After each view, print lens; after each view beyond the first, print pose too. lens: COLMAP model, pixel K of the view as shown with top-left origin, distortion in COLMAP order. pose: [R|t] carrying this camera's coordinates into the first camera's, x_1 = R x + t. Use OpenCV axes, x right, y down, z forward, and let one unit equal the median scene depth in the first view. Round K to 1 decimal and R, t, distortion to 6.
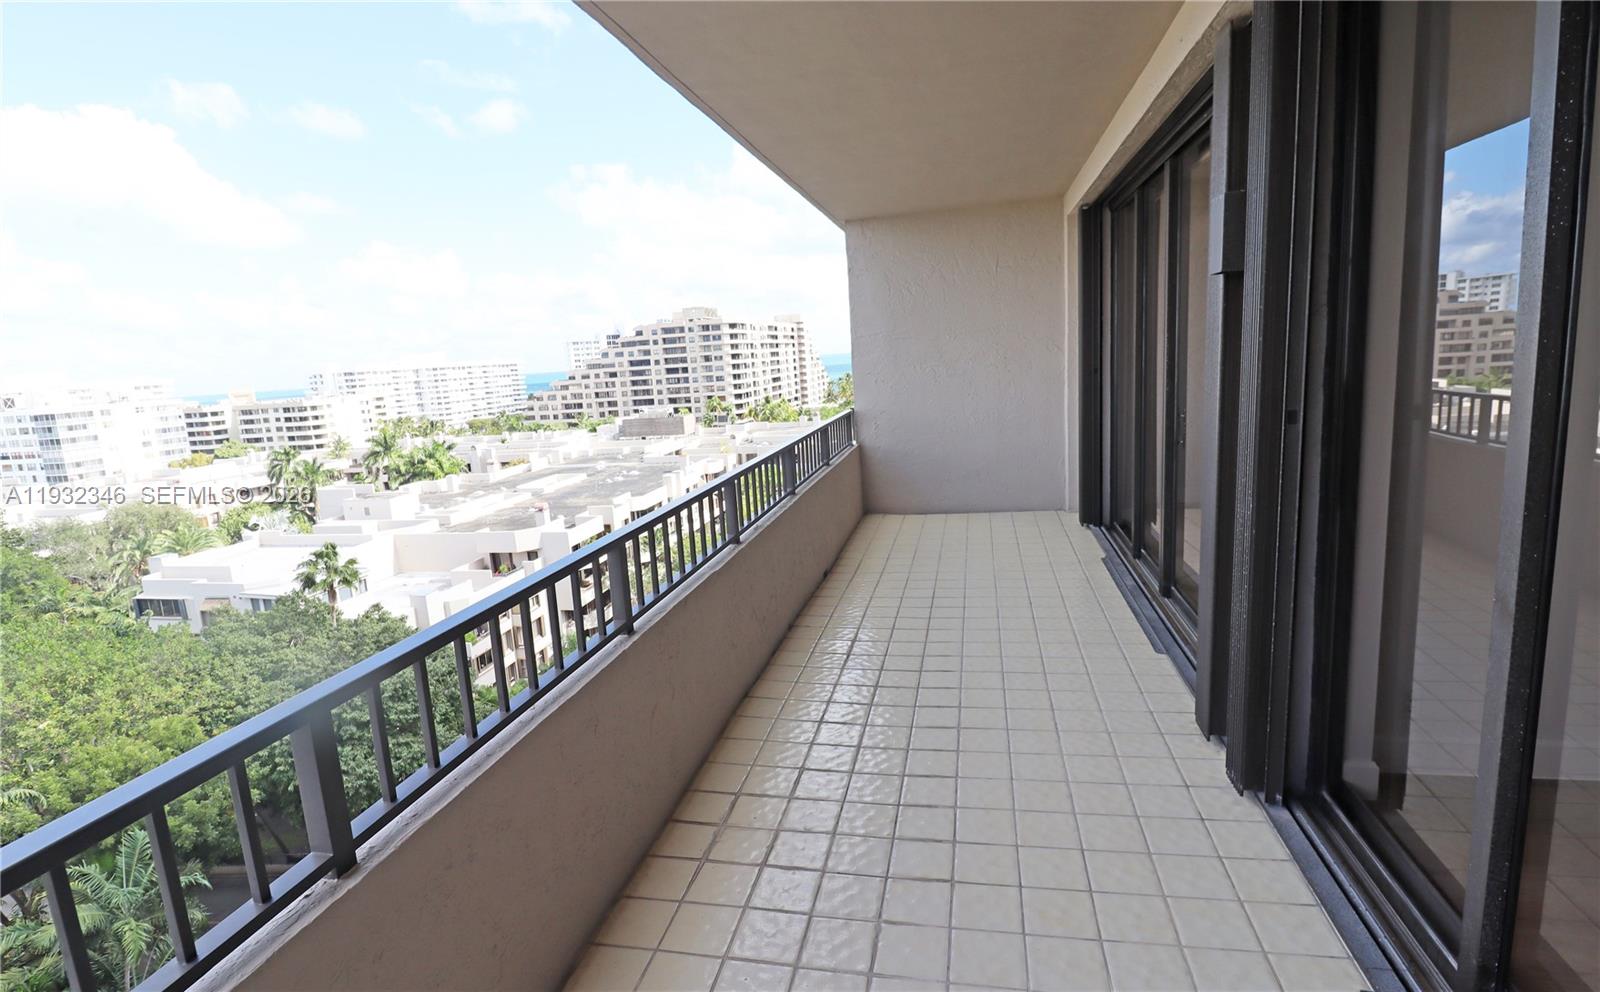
lens RADIAL K [[803.2, 0, 800.0], [0, 803.2, 496.0], [0, 0, 1]] dist [0.000030, -0.000001]
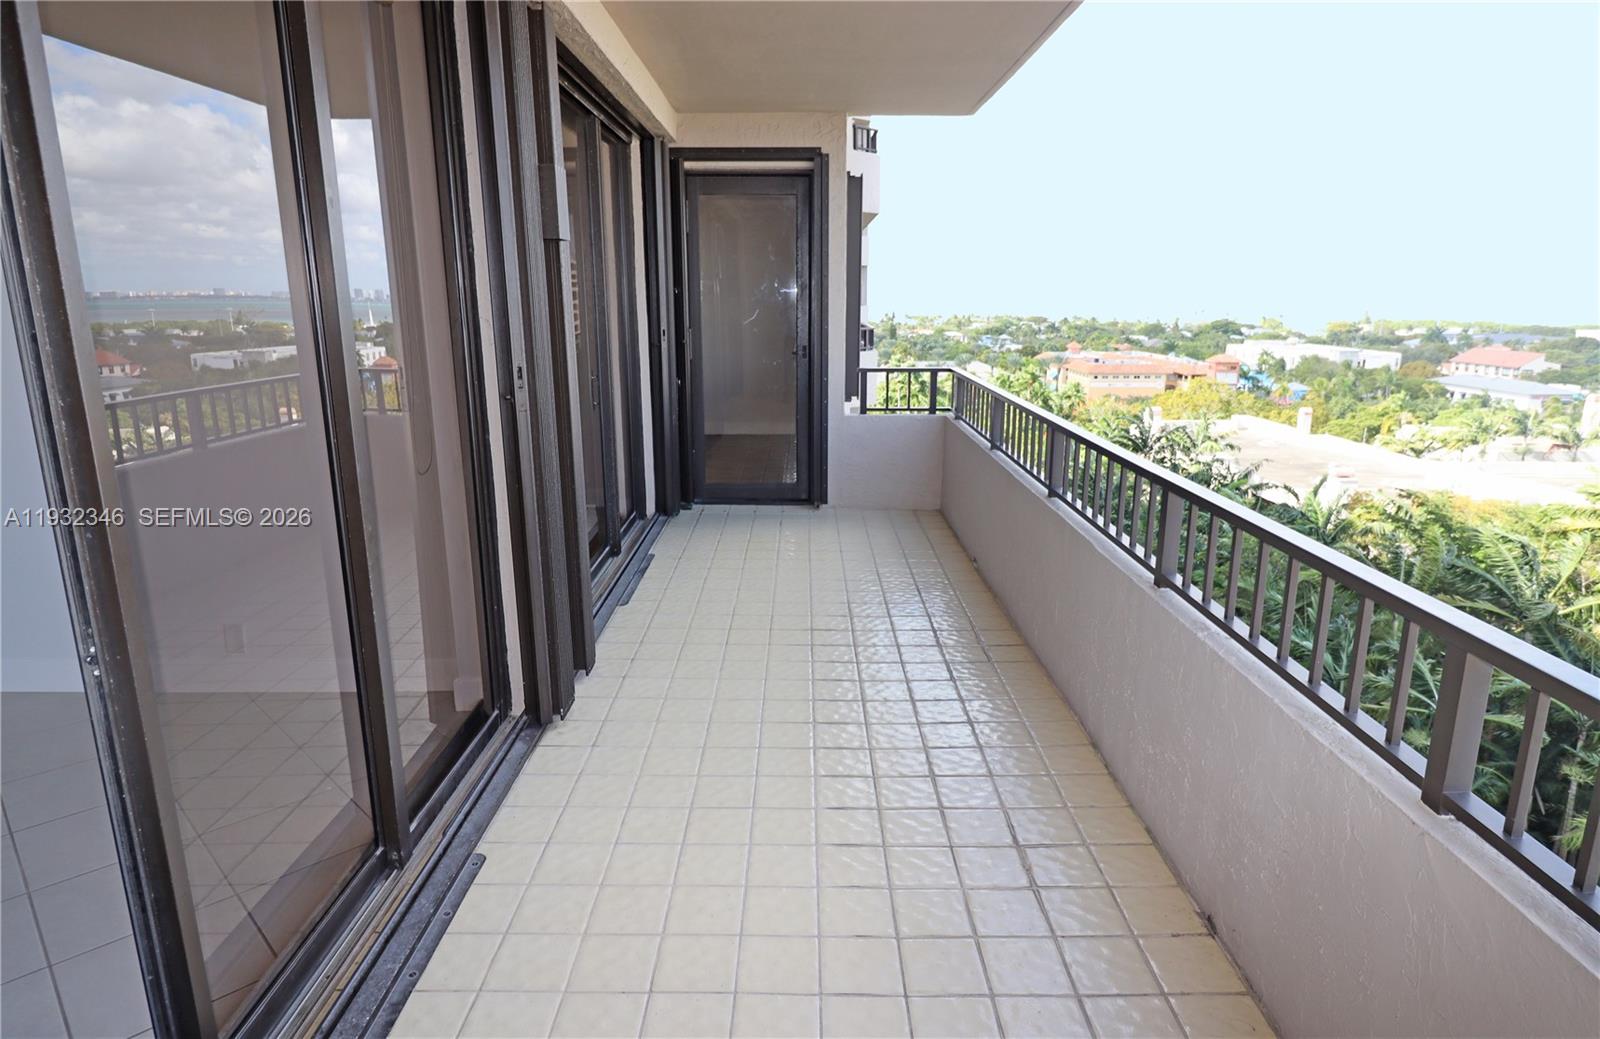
lens RADIAL K [[930.6, 0, 800.0], [0, 930.6, 519.5], [0, 0, 1]] dist [-0.000081, -0.000009]
pose [[-0.976569, 0.112230, -0.183620, 0.474657], [0.029396, 0.914816, 0.402799, -0.427488], [0.213185, 0.387964, -0.896681, 2.307335]]
